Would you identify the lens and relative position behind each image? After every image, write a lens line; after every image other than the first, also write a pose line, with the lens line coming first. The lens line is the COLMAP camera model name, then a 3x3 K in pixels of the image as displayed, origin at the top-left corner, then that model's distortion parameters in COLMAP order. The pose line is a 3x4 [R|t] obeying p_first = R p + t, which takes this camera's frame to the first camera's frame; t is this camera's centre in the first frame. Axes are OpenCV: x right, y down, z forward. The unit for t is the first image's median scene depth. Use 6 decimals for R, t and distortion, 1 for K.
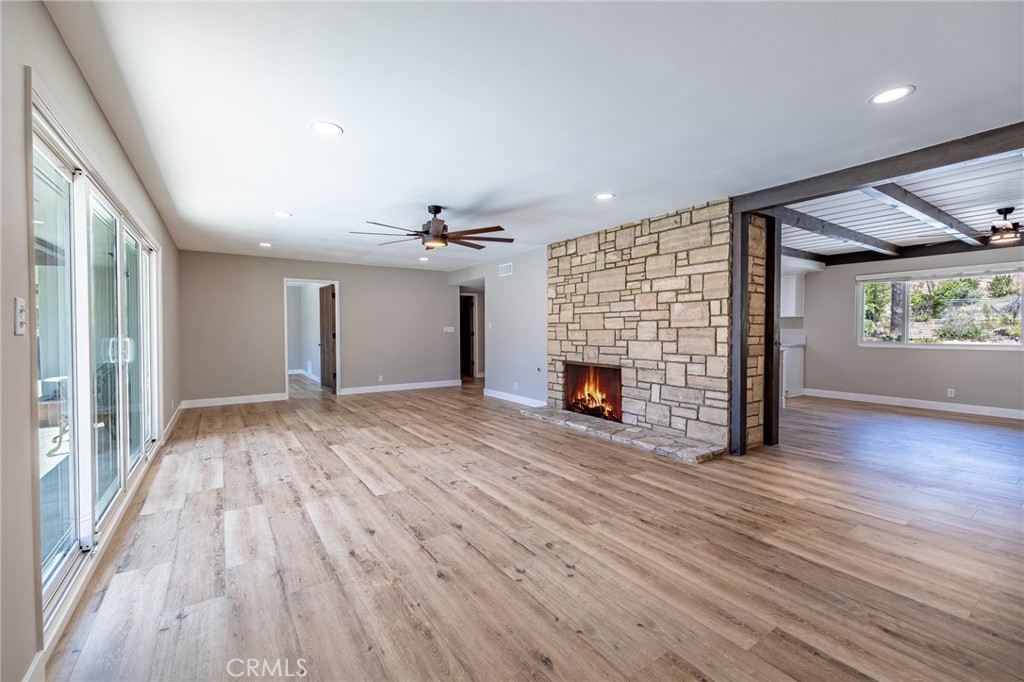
lens RADIAL K [[432.3, 0, 513.1], [0, 432.3, 342.3], [0, 0, 1]] dist [0.000445, 0.000178]
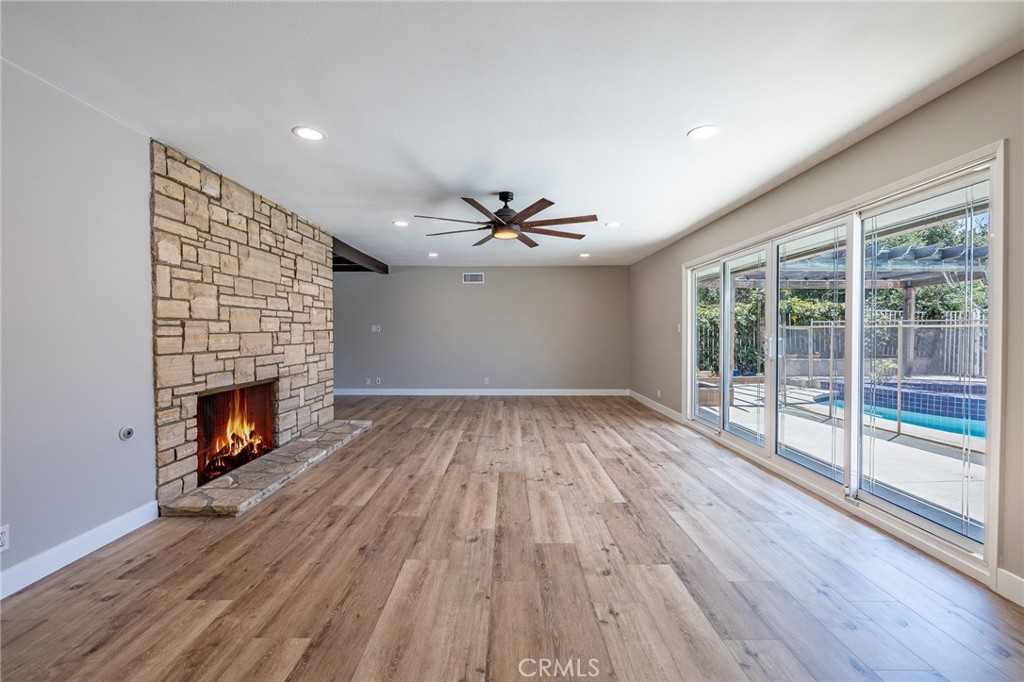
lens RADIAL K [[432.3, 0, 512.8], [0, 432.3, 336.0], [0, 0, 1]] dist [0.000445, 0.000178]
pose [[-0.830508, -0.000559, 0.557007, -0.537290], [0.021123, 0.999249, 0.032498, -0.037666], [-0.556606, 0.038756, -0.829872, 1.353794]]
